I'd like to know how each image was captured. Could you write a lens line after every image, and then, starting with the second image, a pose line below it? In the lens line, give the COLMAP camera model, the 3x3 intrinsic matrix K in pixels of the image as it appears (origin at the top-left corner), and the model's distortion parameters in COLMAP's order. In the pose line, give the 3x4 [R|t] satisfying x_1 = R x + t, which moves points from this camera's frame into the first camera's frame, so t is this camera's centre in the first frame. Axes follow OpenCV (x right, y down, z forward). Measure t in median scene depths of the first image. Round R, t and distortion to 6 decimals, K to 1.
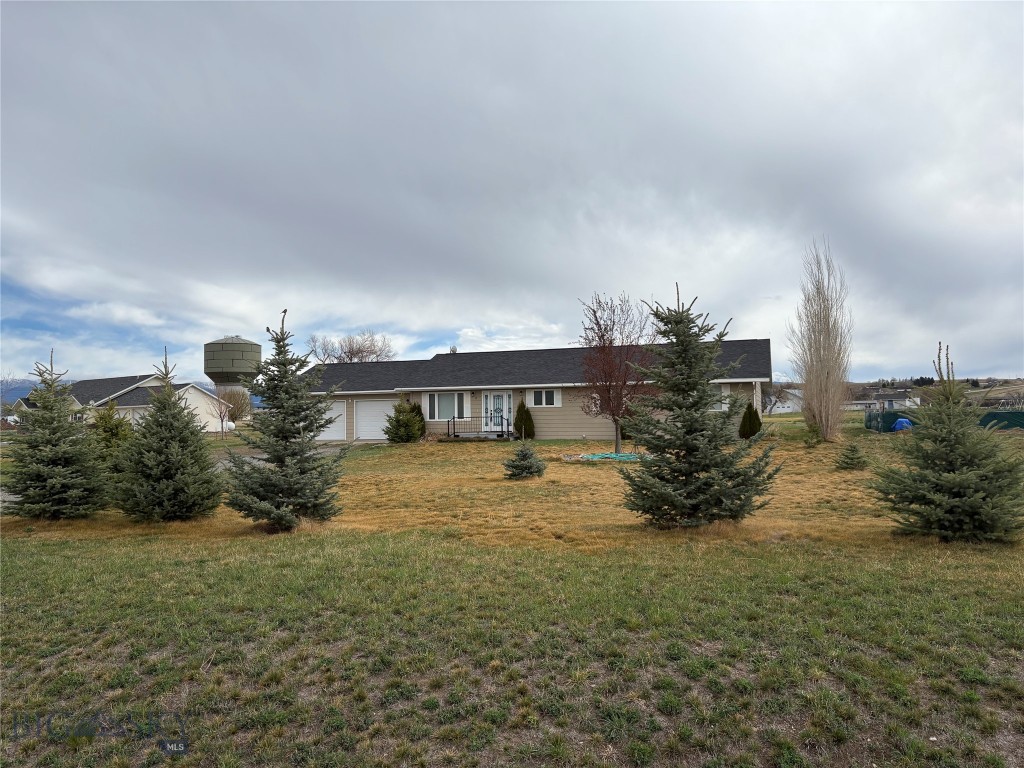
lens RADIAL K [[785.1, 0, 512.0], [0, 785.1, 384.0], [0, 0, 1]] dist [0.036066, -0.001593]
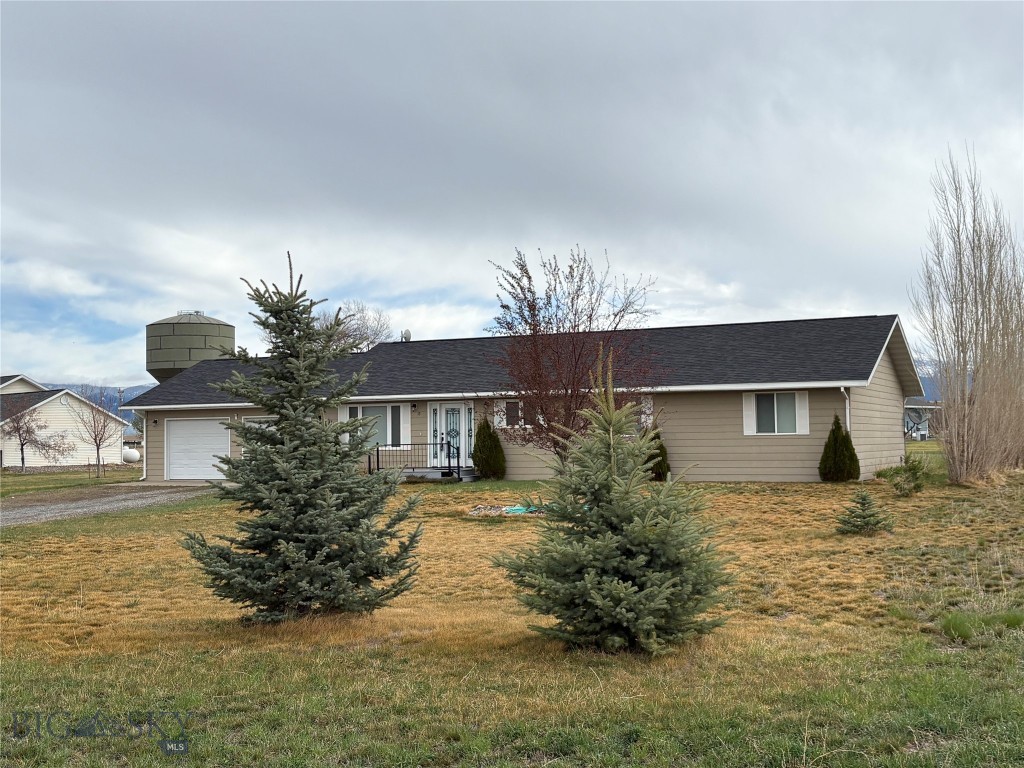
lens RADIAL K [[1285.4, 0, 512.0], [0, 1285.4, 384.0], [0, 0, 1]] dist [0.060706, -0.043427]
pose [[0.993602, -0.004331, -0.112854, 0.125162], [0.004277, 0.999991, -0.000713, -0.004119], [0.112856, 0.000226, 0.993611, -0.011171]]
